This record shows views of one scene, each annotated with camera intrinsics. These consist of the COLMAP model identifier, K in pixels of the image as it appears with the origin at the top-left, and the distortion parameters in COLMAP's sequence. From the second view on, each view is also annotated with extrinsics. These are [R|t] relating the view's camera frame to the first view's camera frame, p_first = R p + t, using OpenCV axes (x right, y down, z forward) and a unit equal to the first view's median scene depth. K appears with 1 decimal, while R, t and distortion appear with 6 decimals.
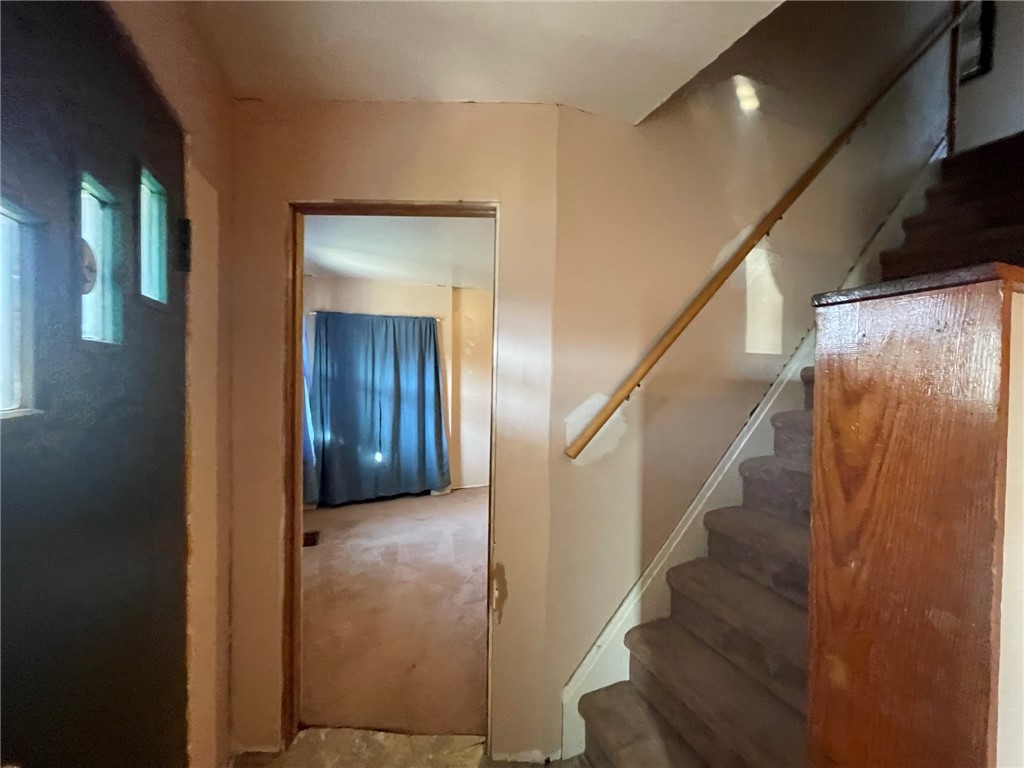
lens RADIAL K [[411.9, 0, 512.4], [0, 411.9, 381.8], [0, 0, 1]] dist [-0.003592, 0.001913]
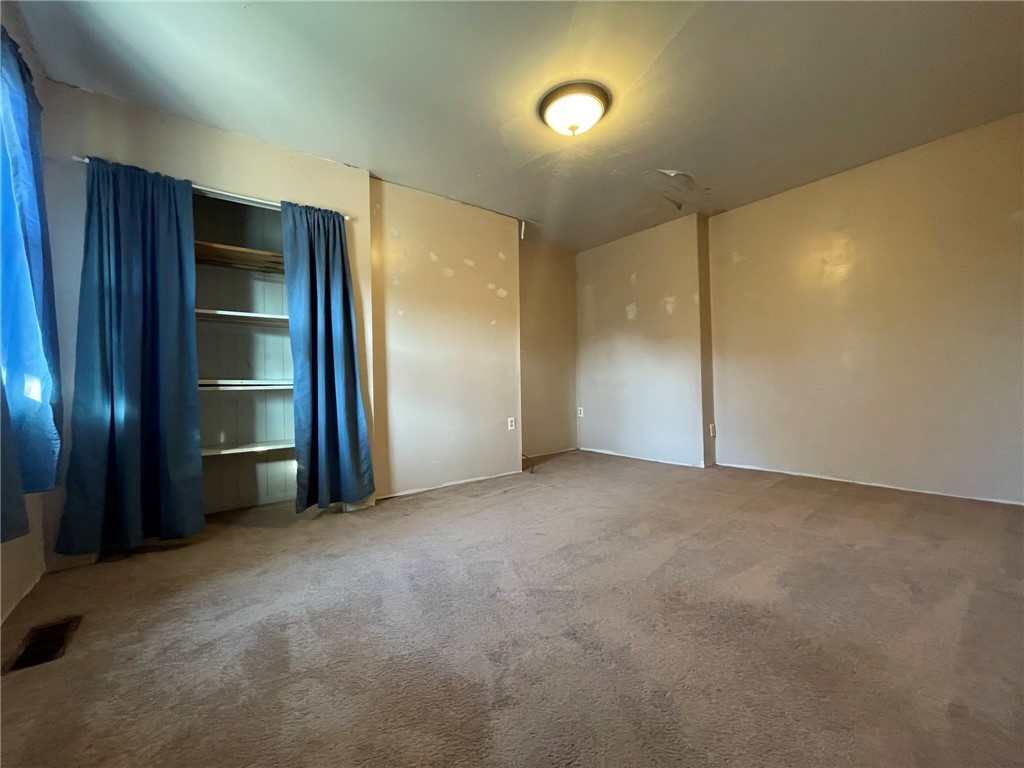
lens RADIAL K [[411.9, 0, 510.3], [0, 411.9, 383.3], [0, 0, 1]] dist [-0.003592, 0.001913]
pose [[0.966718, -0.030434, 0.254027, -0.124473], [0.039879, 0.998688, -0.032115, 0.136300], [-0.252716, 0.041176, 0.966664, 0.411968]]
